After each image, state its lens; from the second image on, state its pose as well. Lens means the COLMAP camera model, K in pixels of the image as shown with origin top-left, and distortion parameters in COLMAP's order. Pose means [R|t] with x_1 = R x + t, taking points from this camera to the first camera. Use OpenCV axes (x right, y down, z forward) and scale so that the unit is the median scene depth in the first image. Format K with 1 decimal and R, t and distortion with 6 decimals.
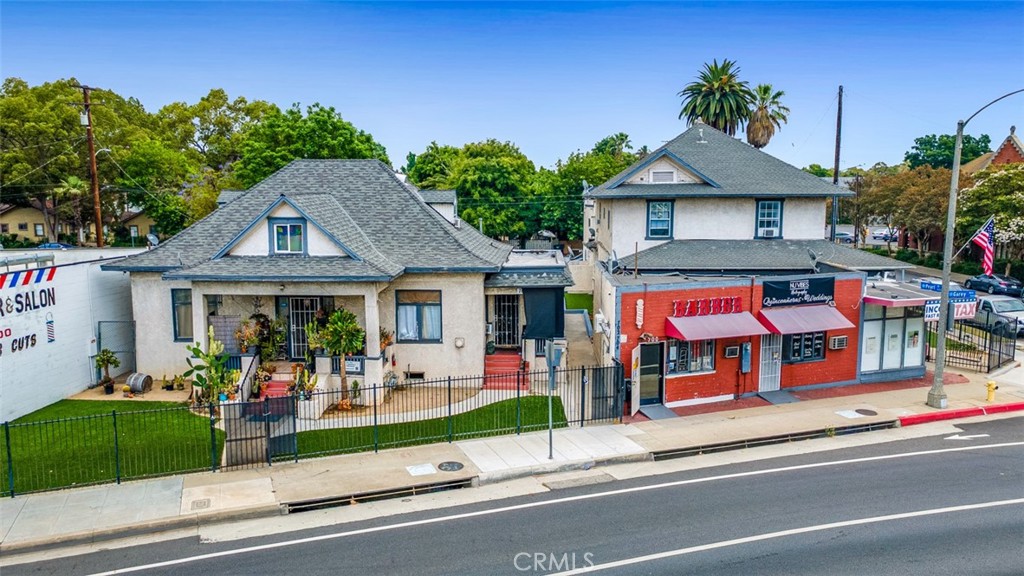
lens RADIAL K [[760.5, 0, 515.4], [0, 760.5, 284.8], [0, 0, 1]] dist [0.022777, 0.037449]
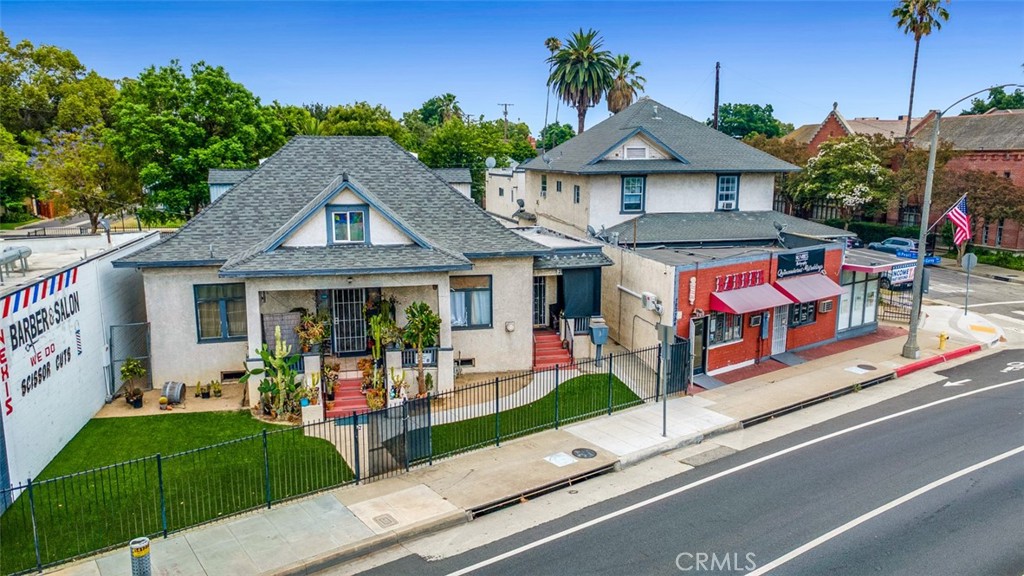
lens RADIAL K [[760.5, 0, 513.5], [0, 760.5, 287.1], [0, 0, 1]] dist [0.022777, 0.037449]
pose [[0.964028, -0.043856, 0.262159, -0.325694], [0.028851, 0.997732, 0.060815, -0.035547], [-0.264232, -0.051064, 0.963106, 0.044598]]
